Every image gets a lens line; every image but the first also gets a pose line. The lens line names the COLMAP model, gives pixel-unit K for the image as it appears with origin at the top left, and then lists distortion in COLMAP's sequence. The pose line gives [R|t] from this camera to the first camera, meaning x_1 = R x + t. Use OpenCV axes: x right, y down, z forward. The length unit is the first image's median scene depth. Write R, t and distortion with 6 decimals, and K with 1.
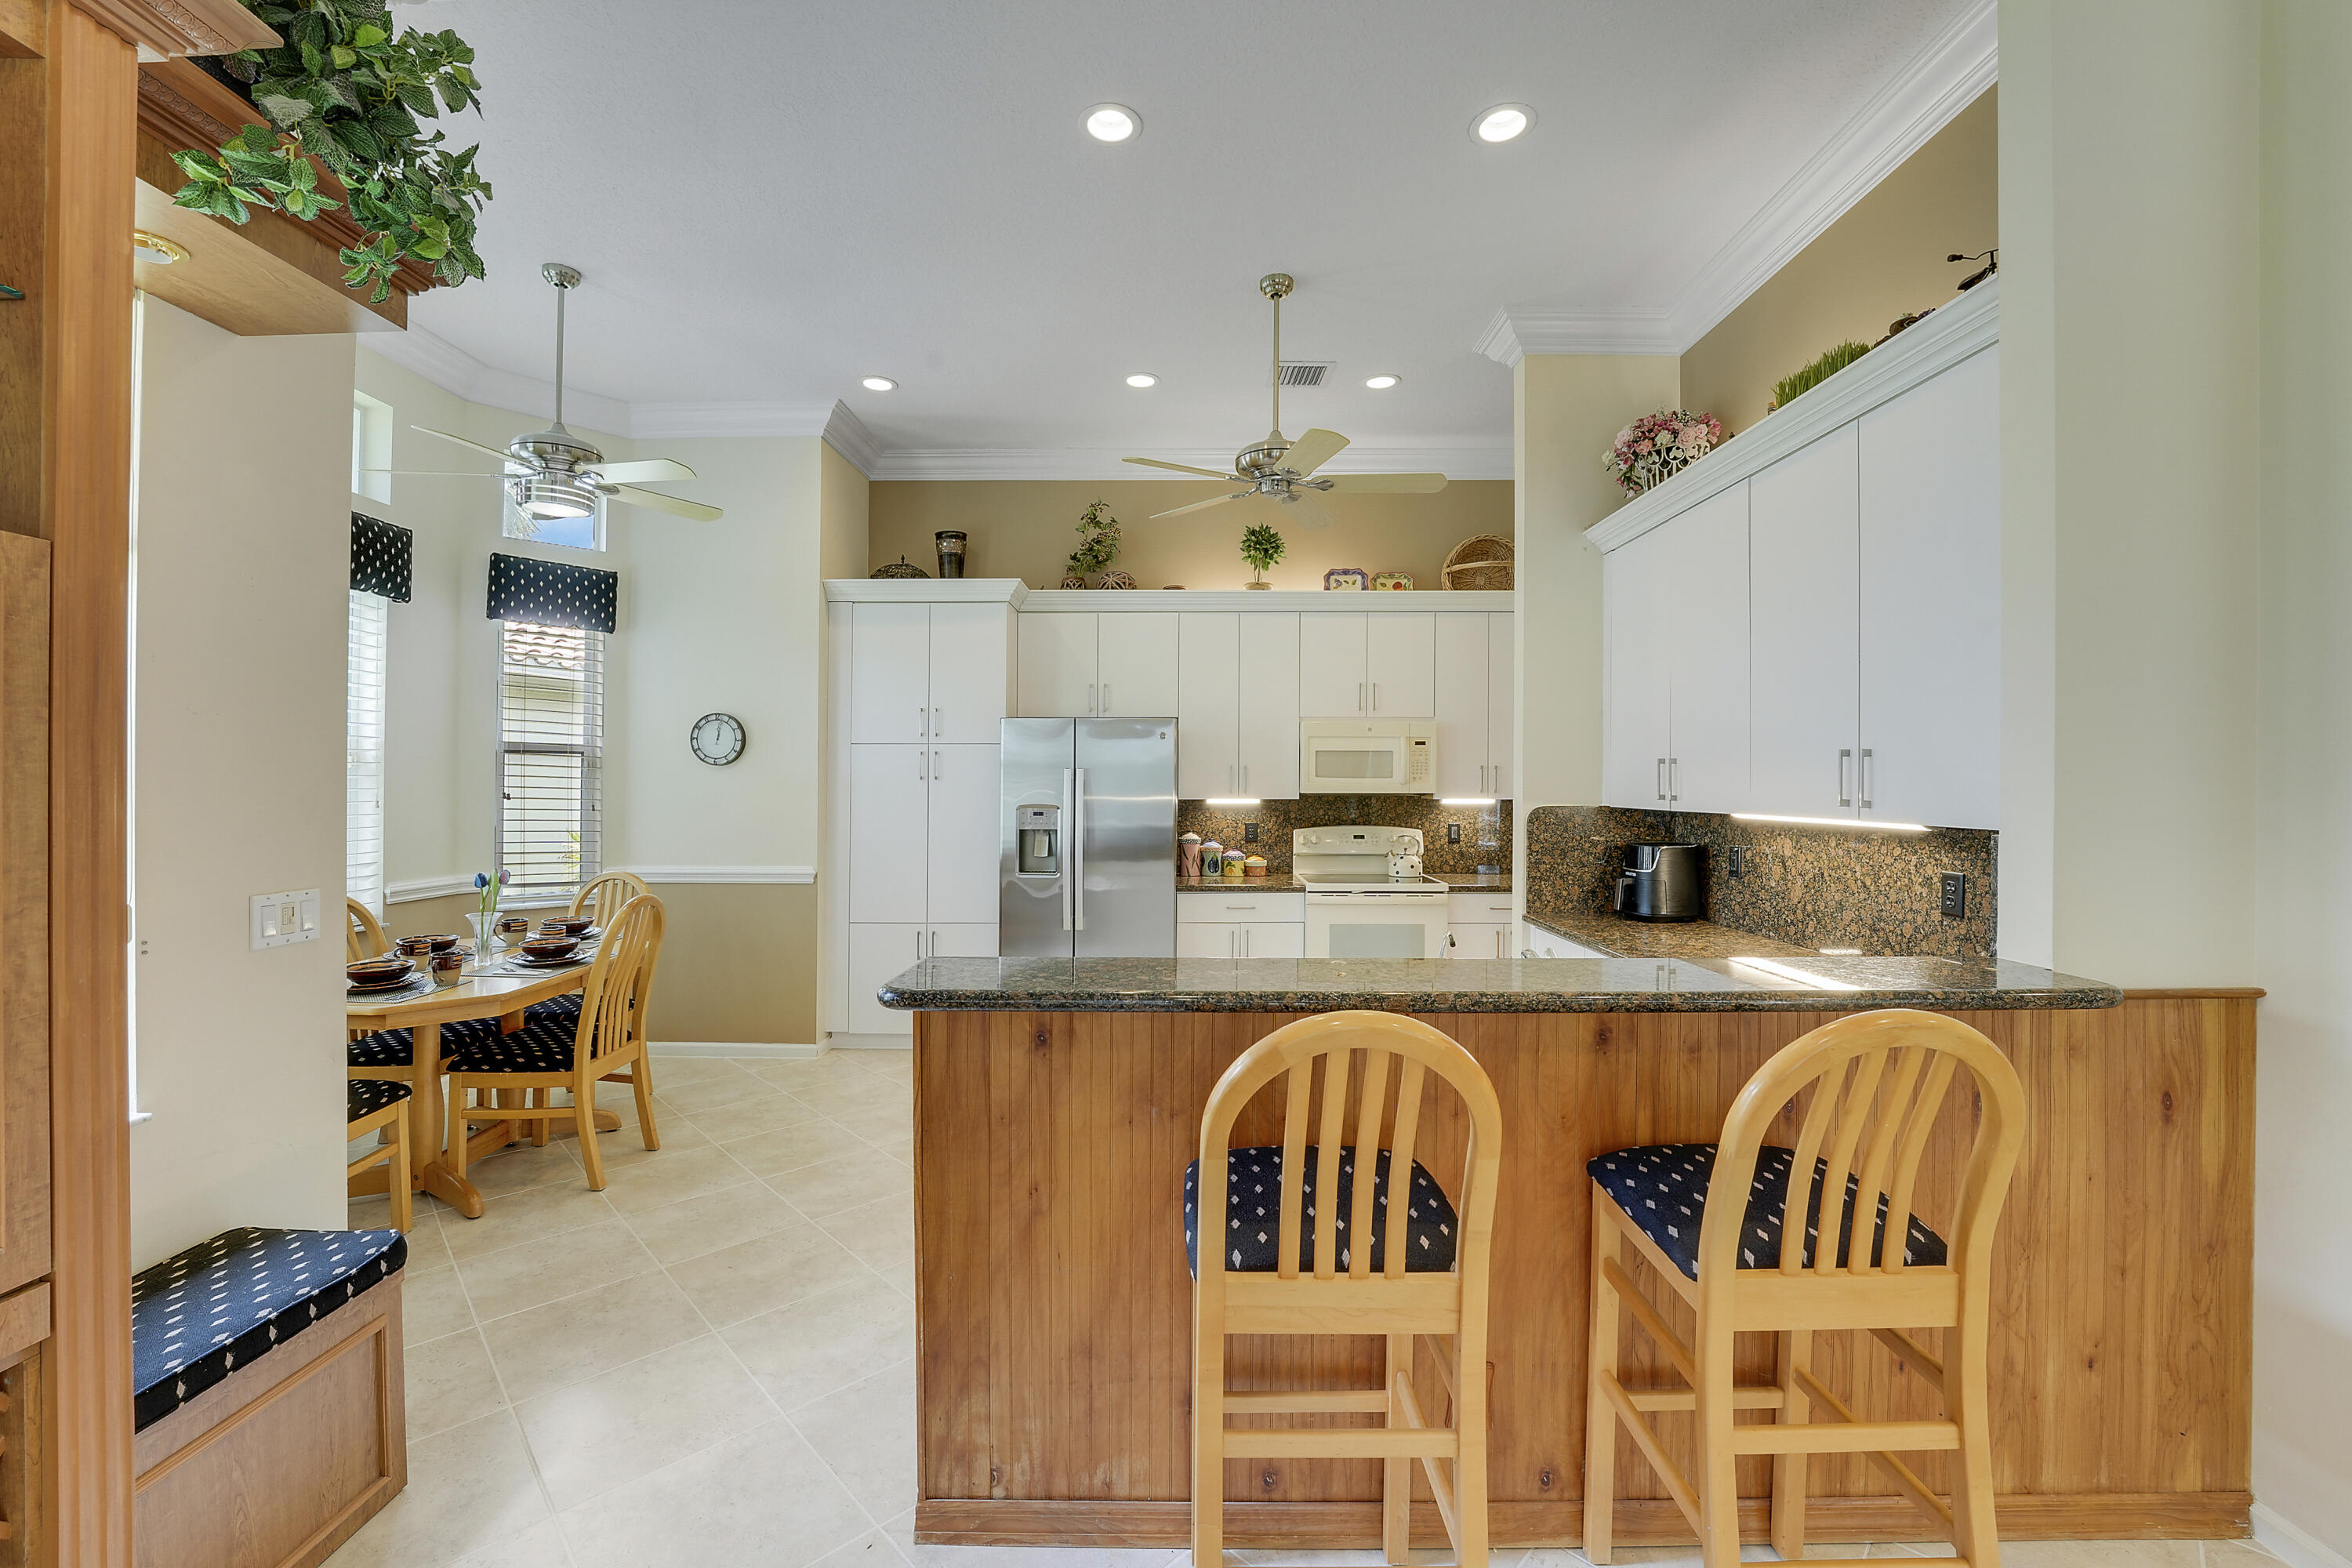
lens RADIAL K [[952.9, 0, 1176.0], [0, 952.9, 784.0], [0, 0, 1]] dist [-0.023117, -0.000386]
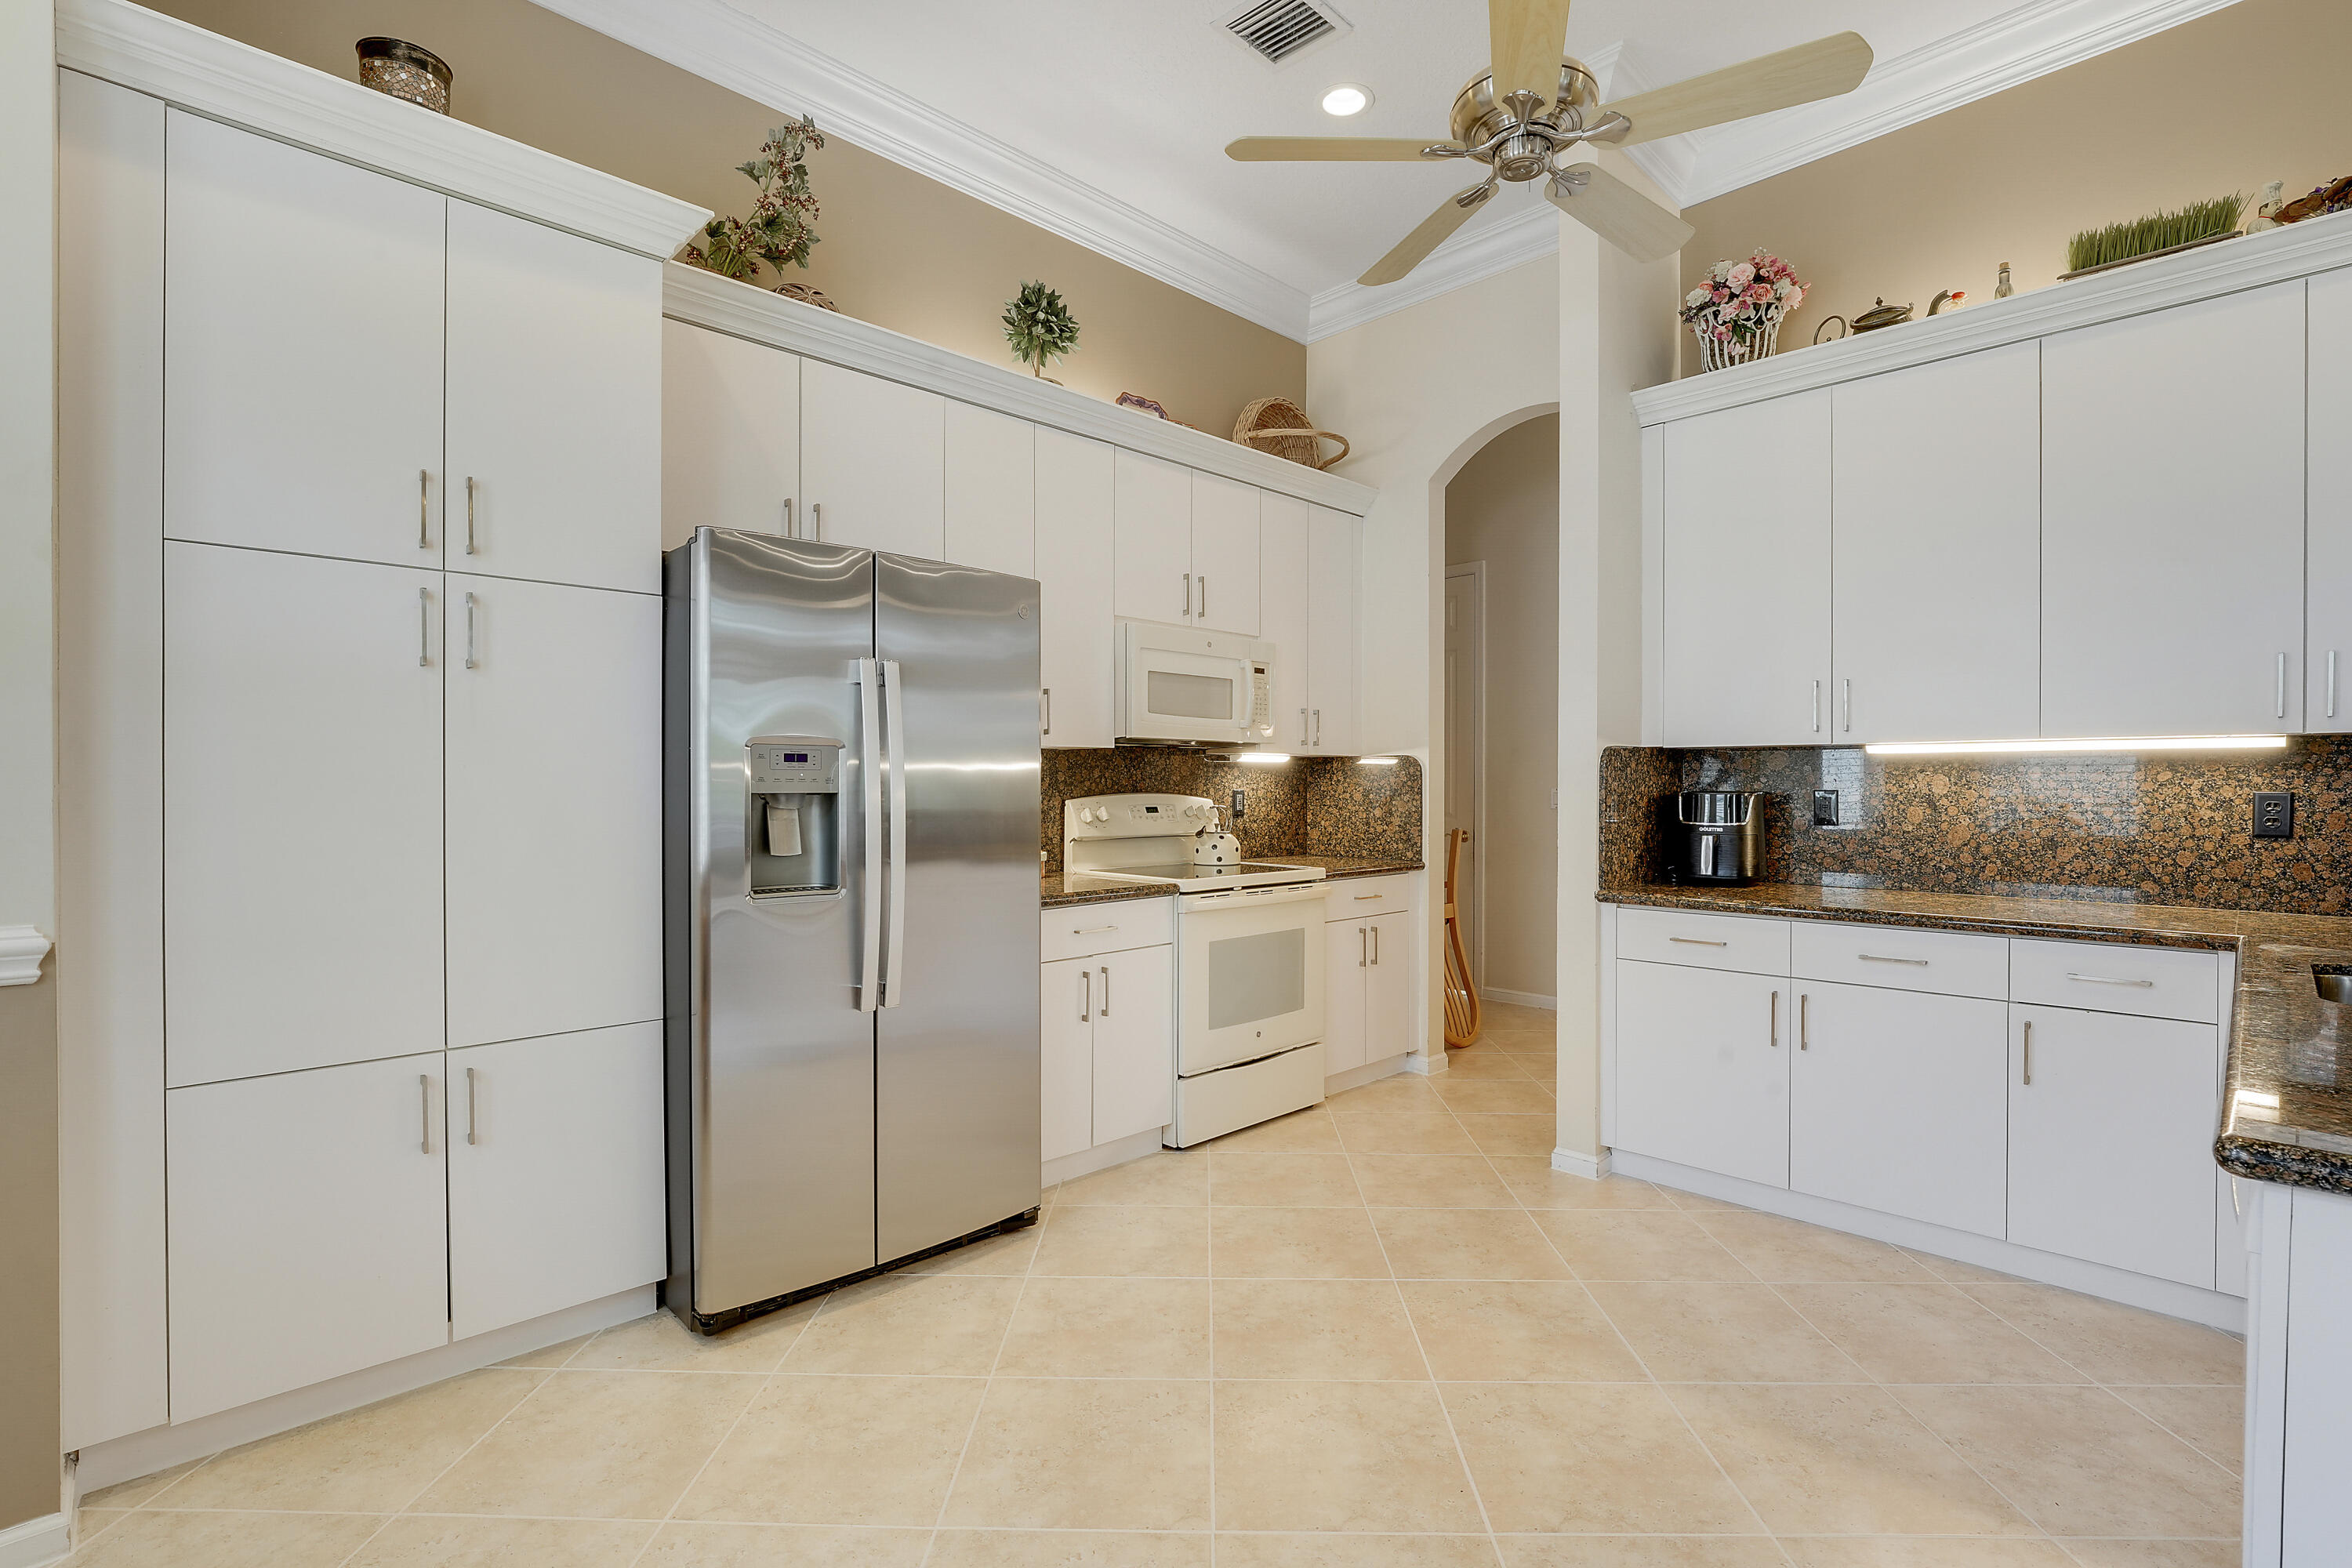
lens RADIAL K [[1068.1, 0, 1174.3], [0, 1068.1, 798.4], [0, 0, 1]] dist [-0.020361, 0.000900]
pose [[0.711932, -0.009978, 0.702178, -0.495073], [0.001719, 0.999921, 0.012466, 0.059762], [-0.702246, -0.007668, 0.711893, 0.714370]]
